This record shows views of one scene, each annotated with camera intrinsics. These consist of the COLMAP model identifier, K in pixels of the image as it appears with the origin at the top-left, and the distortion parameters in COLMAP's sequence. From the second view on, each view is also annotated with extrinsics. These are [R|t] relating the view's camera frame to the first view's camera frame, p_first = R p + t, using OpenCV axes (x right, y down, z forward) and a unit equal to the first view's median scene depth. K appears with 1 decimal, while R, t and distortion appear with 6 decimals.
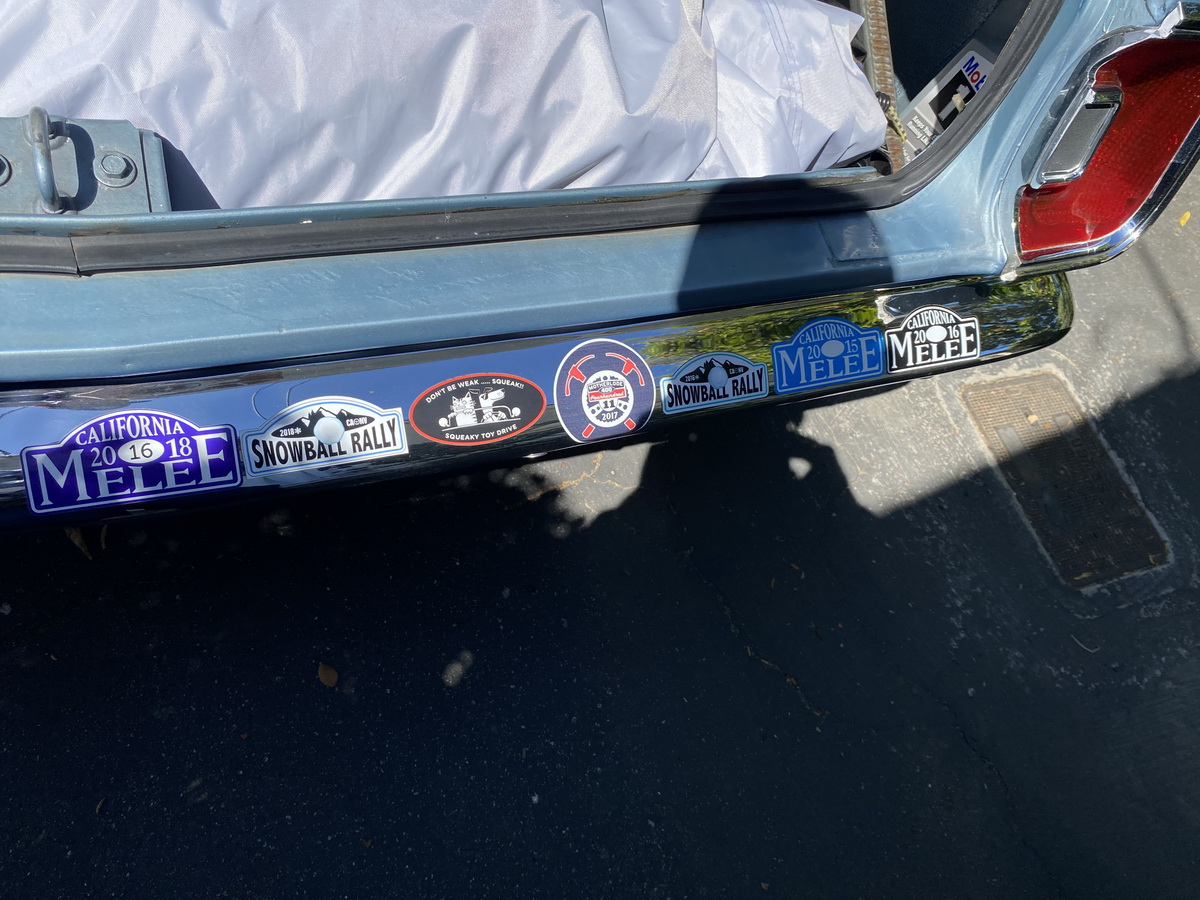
lens RADIAL K [[1037.7, 0, 600.0], [0, 1037.7, 450.0], [0, 0, 1]] dist [0.050094, 0.002710]
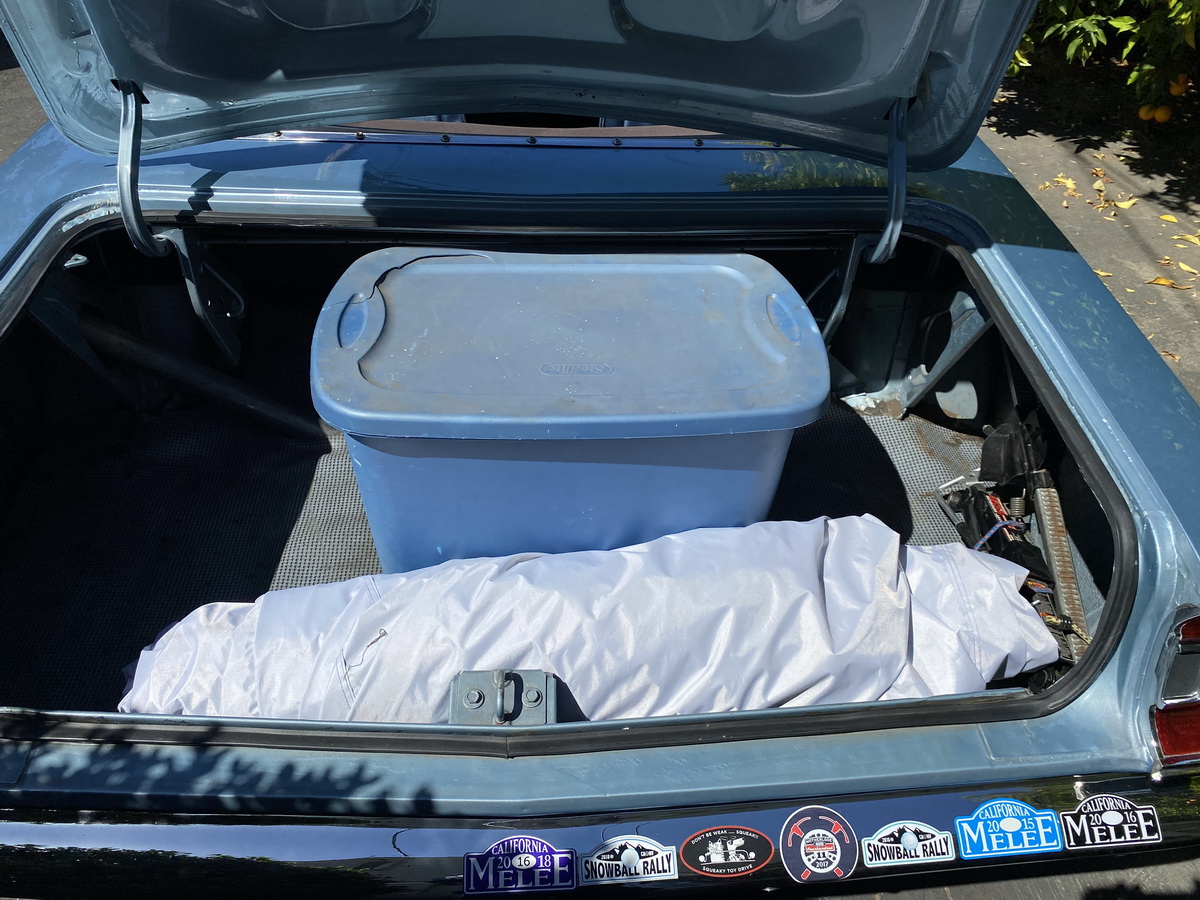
lens RADIAL K [[905.9, 0, 600.0], [0, 905.9, 450.0], [0, 0, 1]] dist [0.010274, 0.005363]
pose [[0.944495, -0.051420, -0.324477, 0.170463], [-0.091541, 0.907367, -0.410250, -0.009782], [0.315515, 0.417183, 0.852296, -0.441459]]
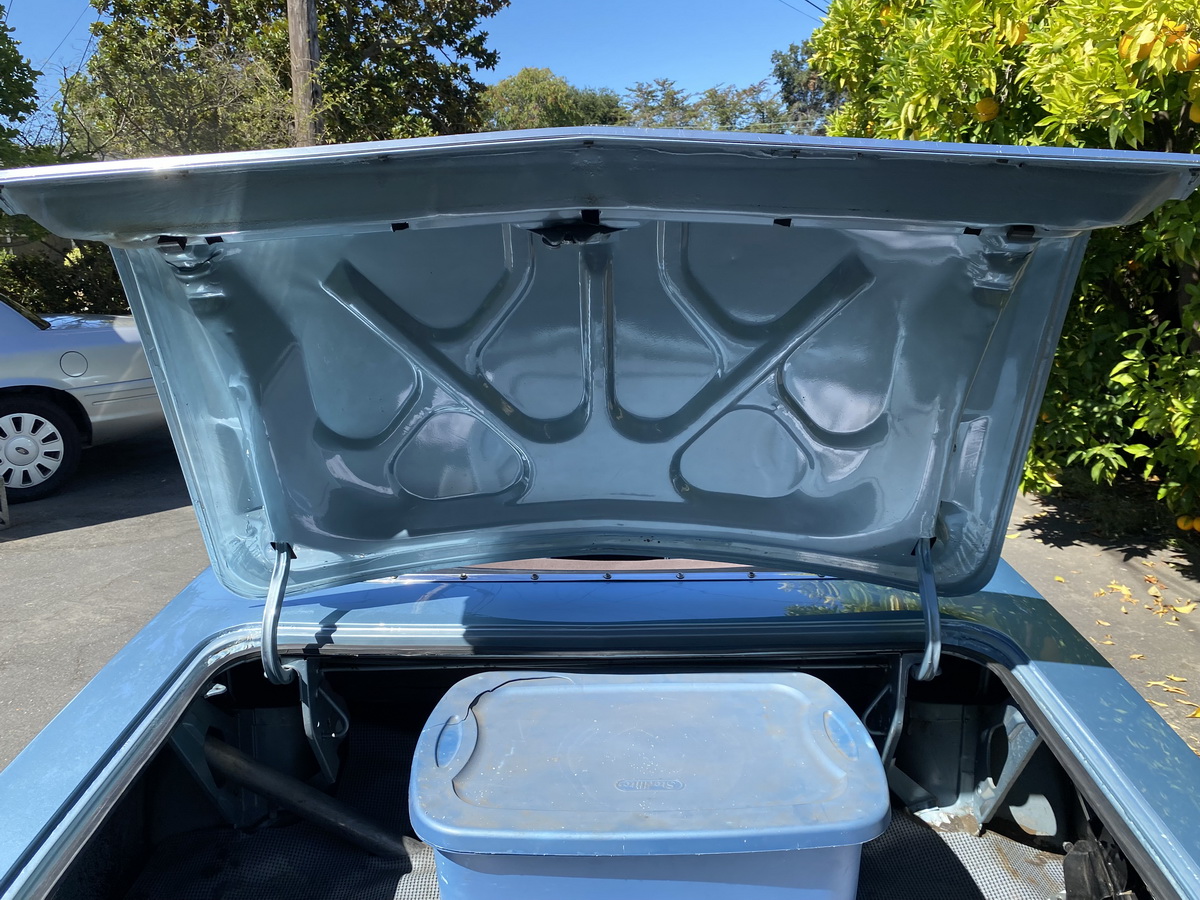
lens RADIAL K [[940.0, 0, 600.0], [0, 940.0, 450.0], [0, 0, 1]] dist [0.005489, 0.002132]
pose [[0.916598, -0.210385, -0.339979, 0.268387], [-0.123241, 0.660268, -0.740850, 0.114770], [0.380341, 0.720961, 0.579272, -0.665737]]
